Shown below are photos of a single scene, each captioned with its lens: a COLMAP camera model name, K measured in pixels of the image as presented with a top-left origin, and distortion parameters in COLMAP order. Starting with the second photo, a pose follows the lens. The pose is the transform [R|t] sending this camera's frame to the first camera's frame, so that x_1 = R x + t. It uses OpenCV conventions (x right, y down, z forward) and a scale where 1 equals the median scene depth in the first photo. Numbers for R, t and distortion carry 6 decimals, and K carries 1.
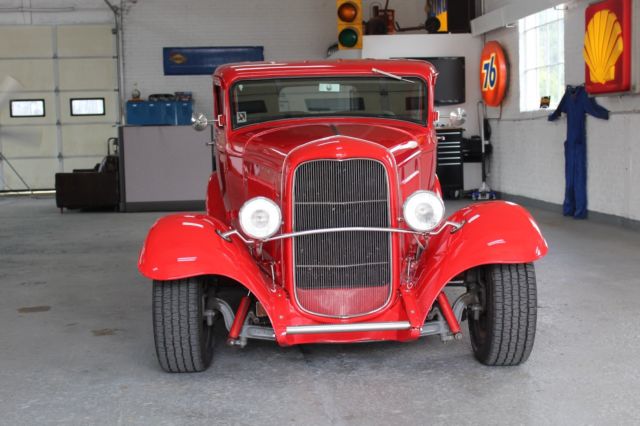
lens RADIAL K [[897.6, 0, 323.4], [0, 897.6, 213.3], [0, 0, 1]] dist [-0.008326, 0.000000]
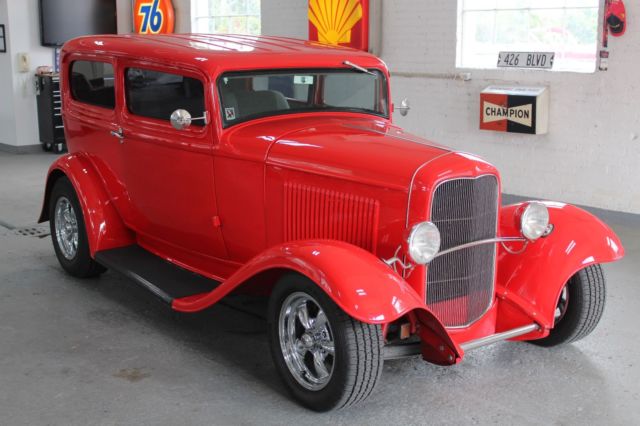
lens RADIAL K [[895.9, 0, 319.7], [0, 895.9, 215.0], [0, 0, 1]] dist [-0.030943, 0.000000]
pose [[0.827731, -0.086790, 0.554373, -0.325844], [0.031379, 0.993579, 0.108698, -0.062388], [-0.560247, -0.072577, 0.825140, 0.118775]]
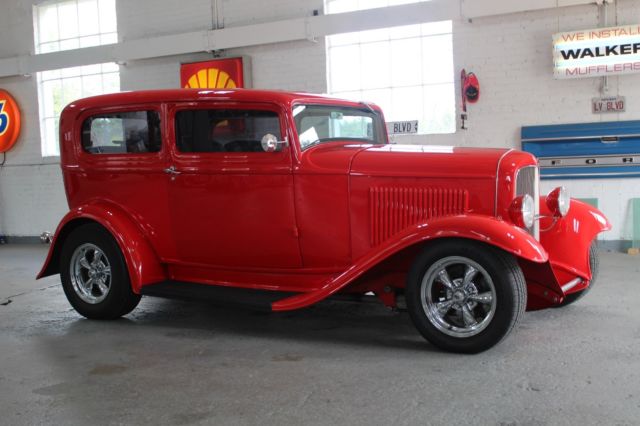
lens RADIAL K [[818.8, 0, 319.6], [0, 818.8, 213.3], [0, 0, 1]] dist [-0.055733, 0.000000]
pose [[0.566620, -0.051861, 0.822345, -0.545322], [0.104402, 0.994493, -0.009218, -0.005174], [-0.817338, 0.091077, 0.568914, 0.270481]]
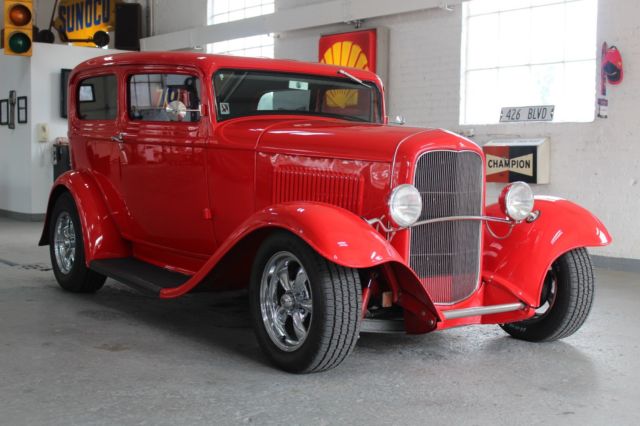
lens RADIAL K [[895.9, 0, 319.3], [0, 895.9, 212.9], [0, 0, 1]] dist [-0.030943, 0.000000]
pose [[0.841706, 0.008090, 0.539875, -0.315373], [0.011952, 0.999364, -0.033610, 0.021116], [-0.539803, 0.034743, 0.841074, 0.101984]]
